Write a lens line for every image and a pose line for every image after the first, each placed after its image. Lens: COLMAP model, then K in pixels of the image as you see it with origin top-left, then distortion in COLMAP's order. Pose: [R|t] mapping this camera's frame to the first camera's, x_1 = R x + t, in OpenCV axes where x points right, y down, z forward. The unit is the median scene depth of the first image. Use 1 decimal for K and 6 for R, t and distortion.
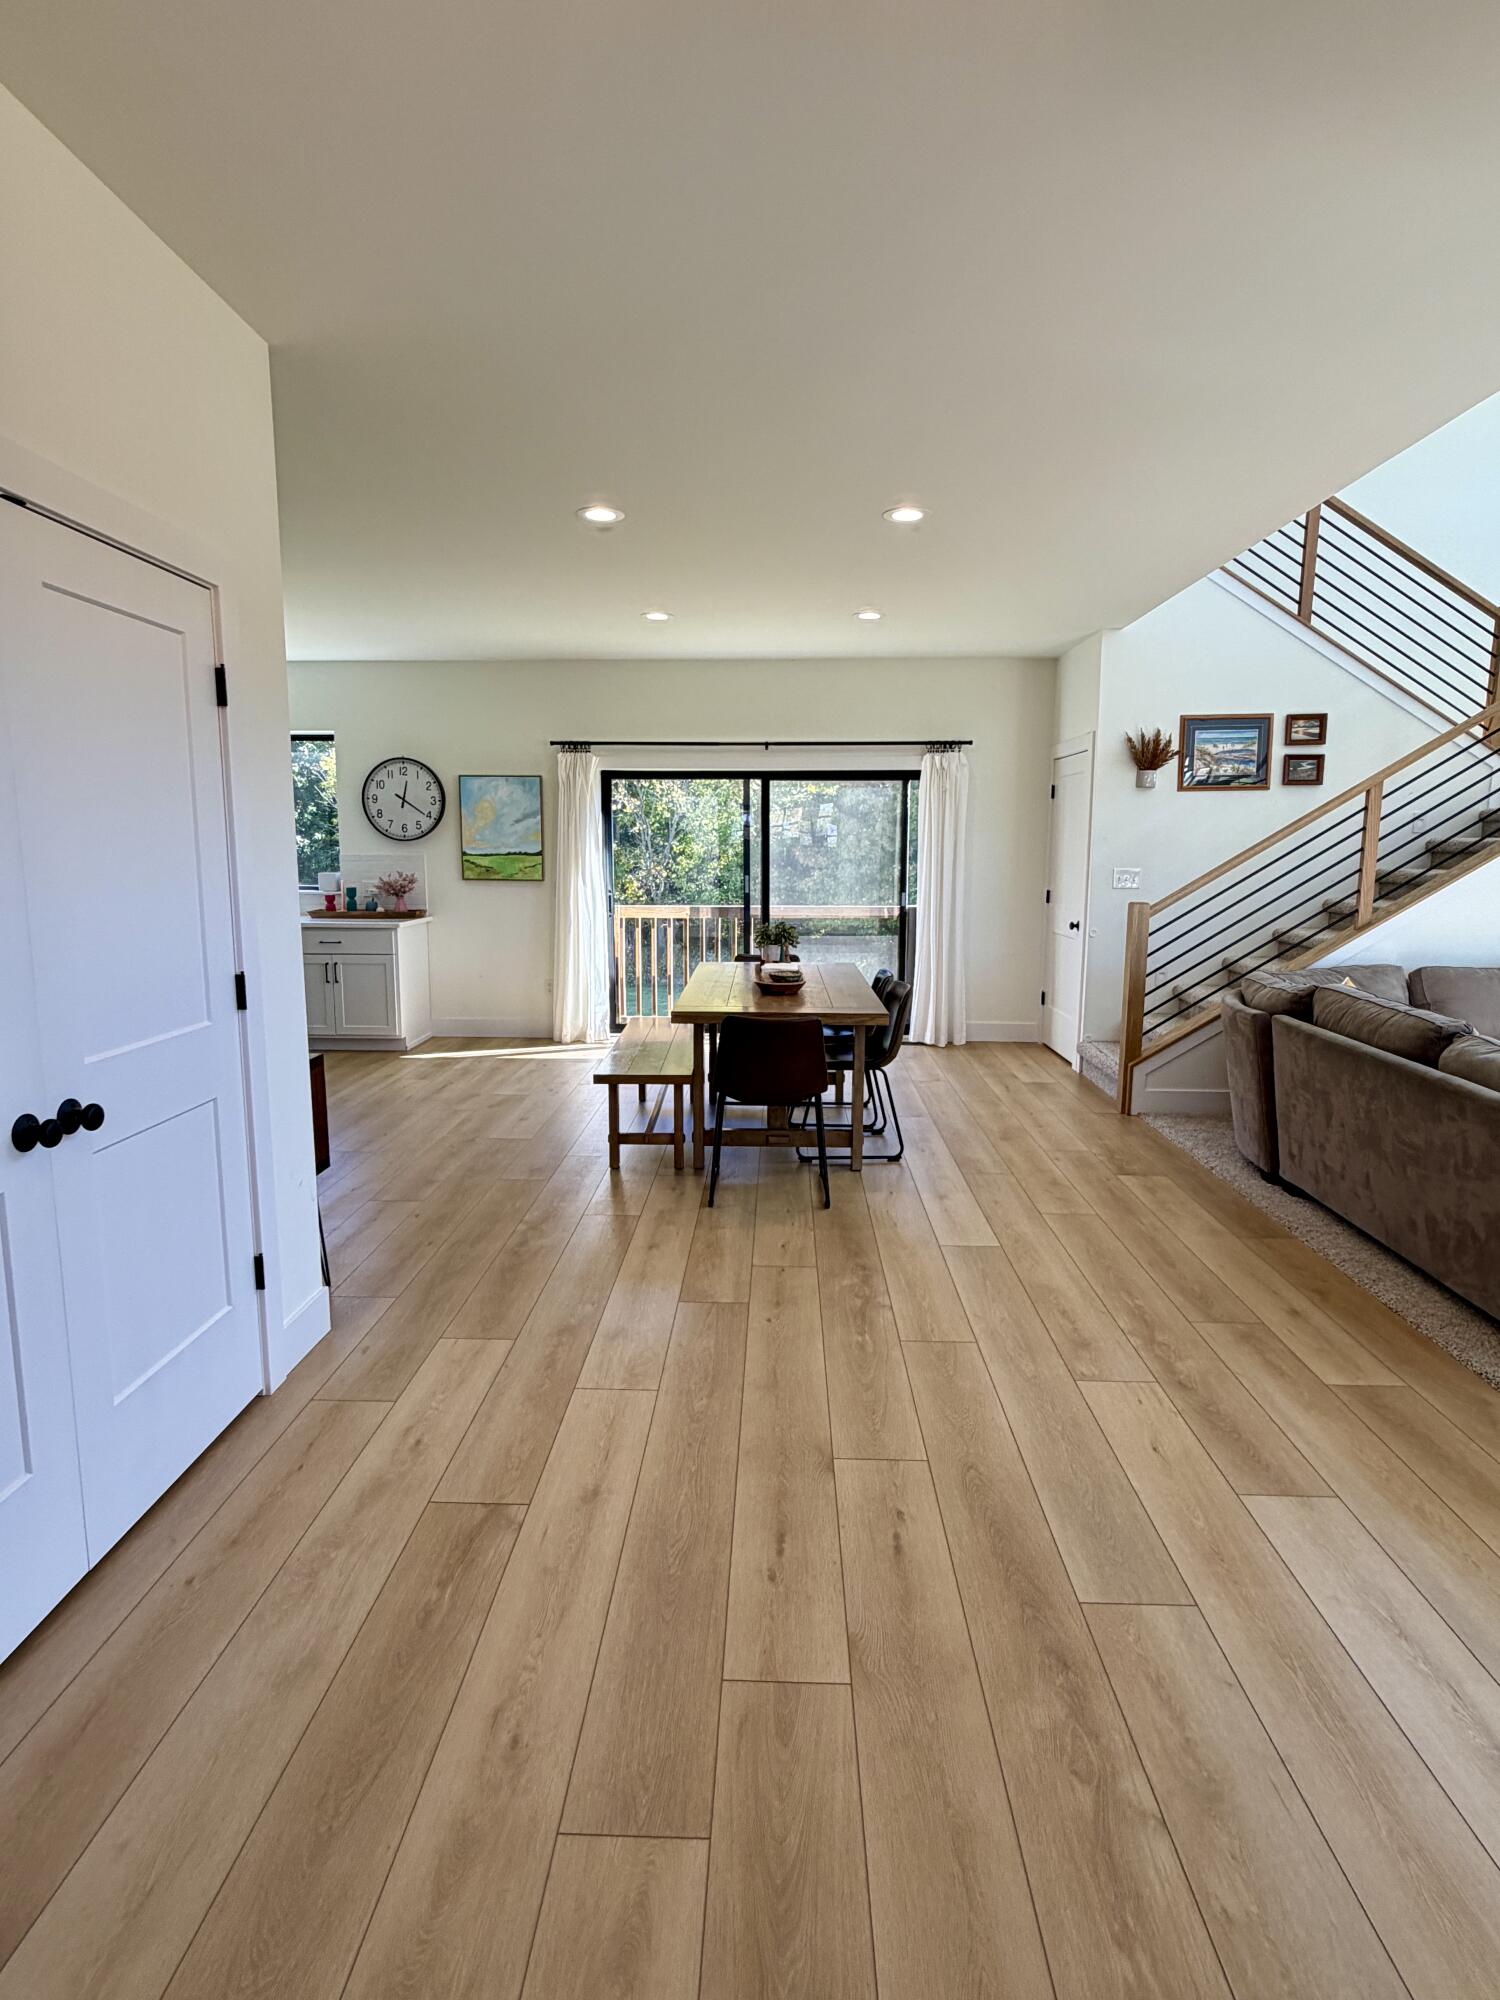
lens RADIAL K [[1047.0, 0, 748.8], [0, 1047.0, 988.5], [0, 0, 1]] dist [-0.001690, 0.003505]
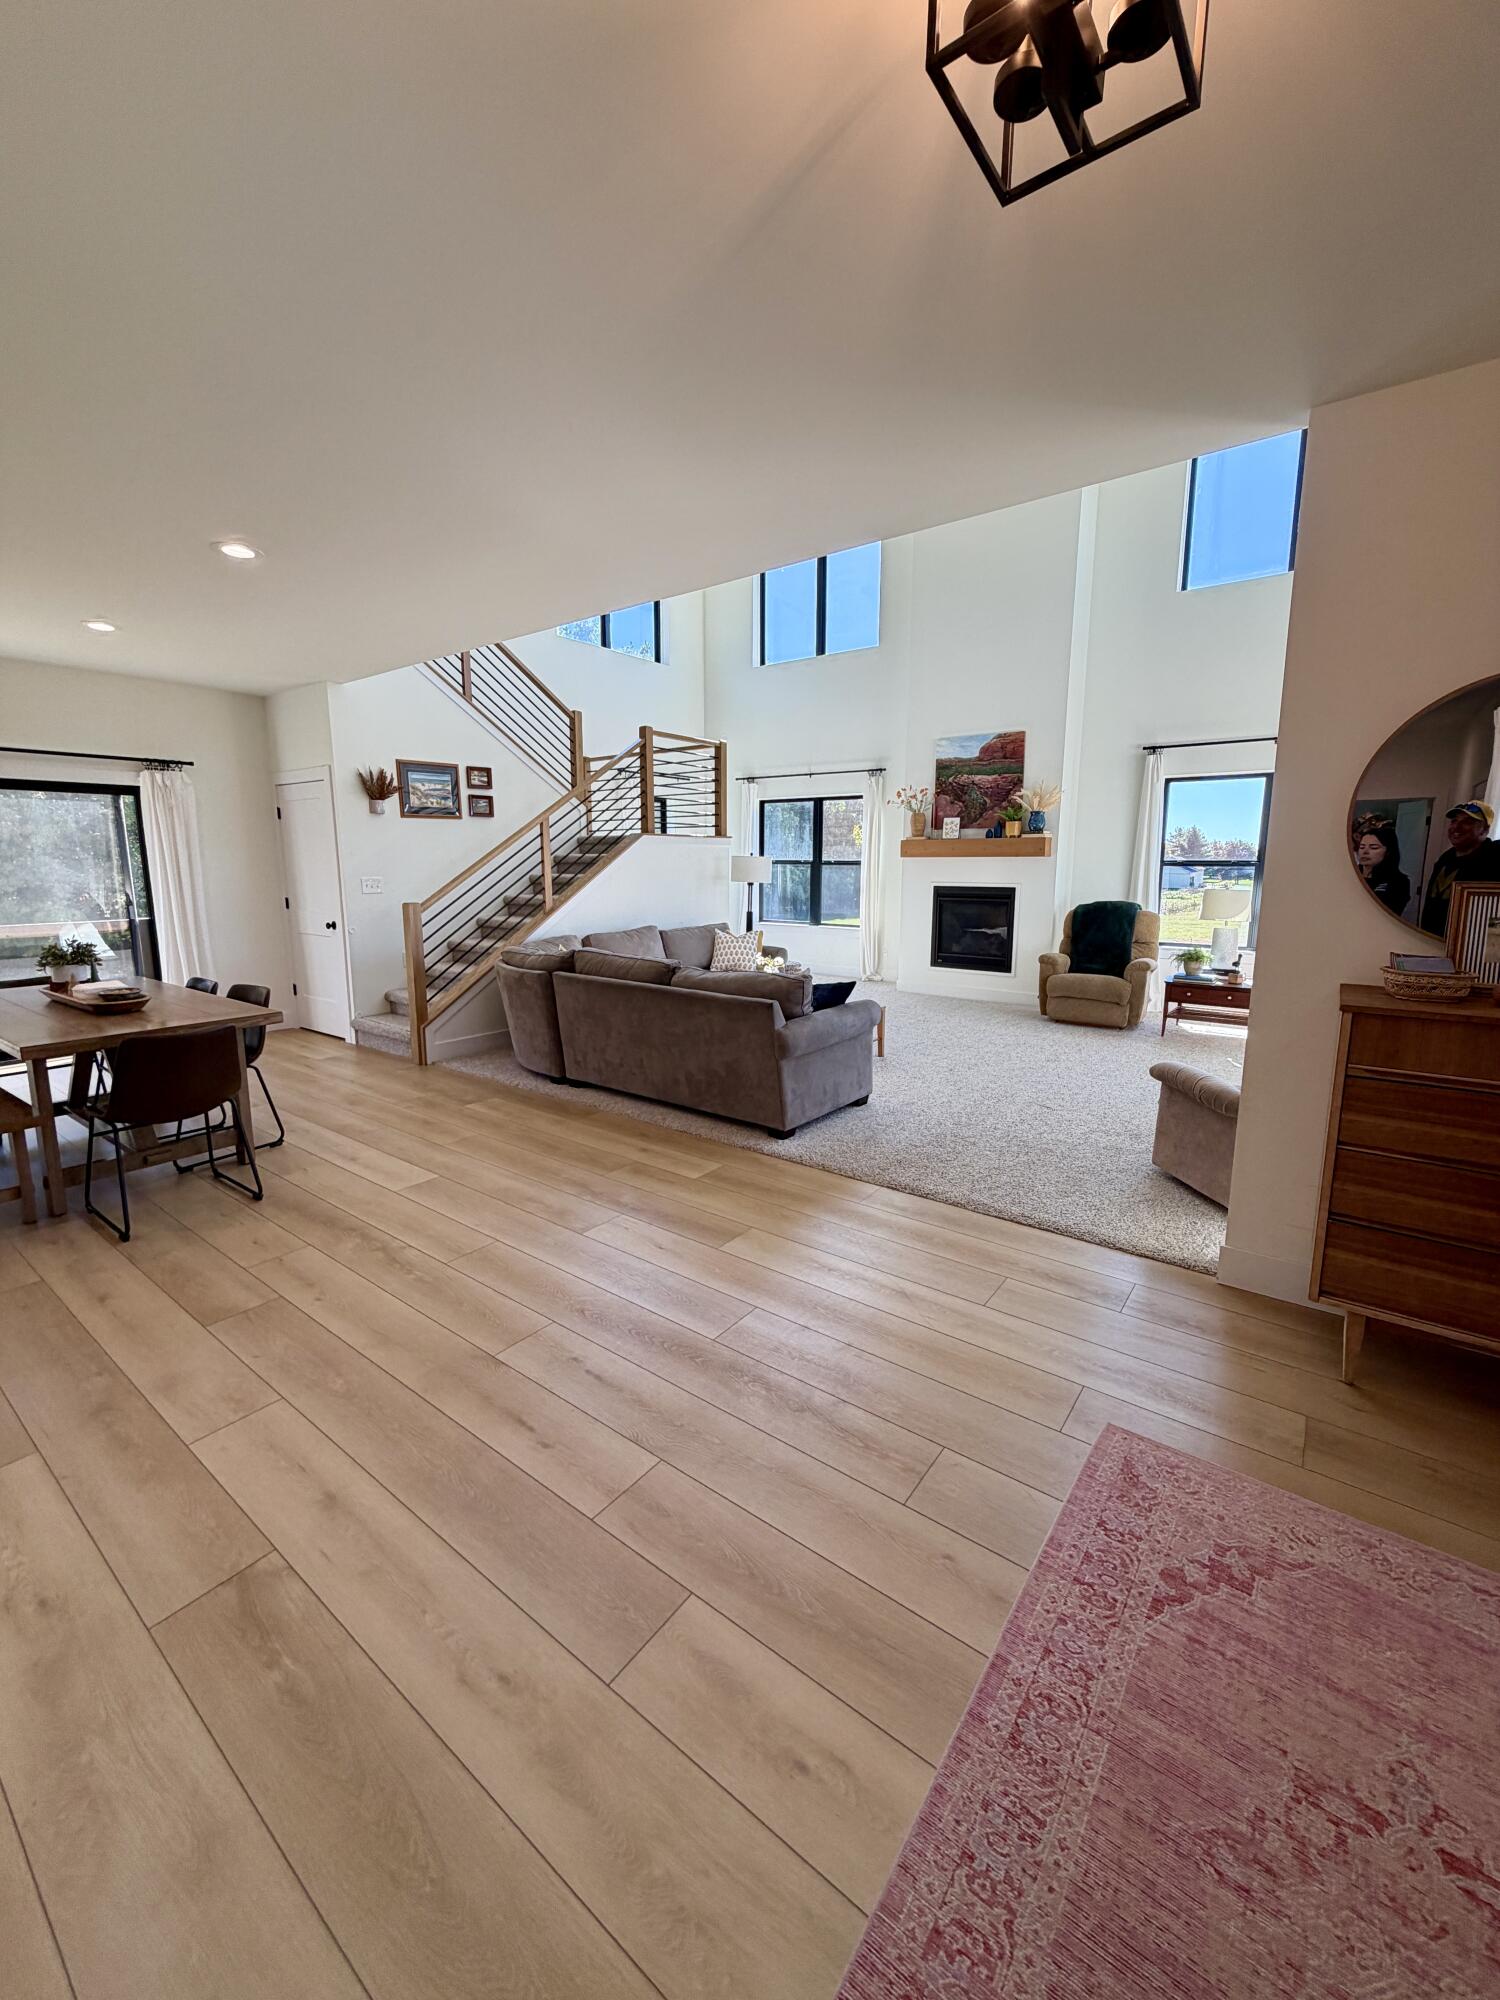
lens RADIAL K [[796.1, 0, 748.3], [0, 796.1, 989.7], [0, 0, 1]] dist [-0.000896, 0.000393]
pose [[0.577975, -0.133812, 0.805009, -0.261239], [0.113014, 0.990084, 0.083436, -0.013701], [-0.808191, 0.042753, 0.587366, 0.110468]]
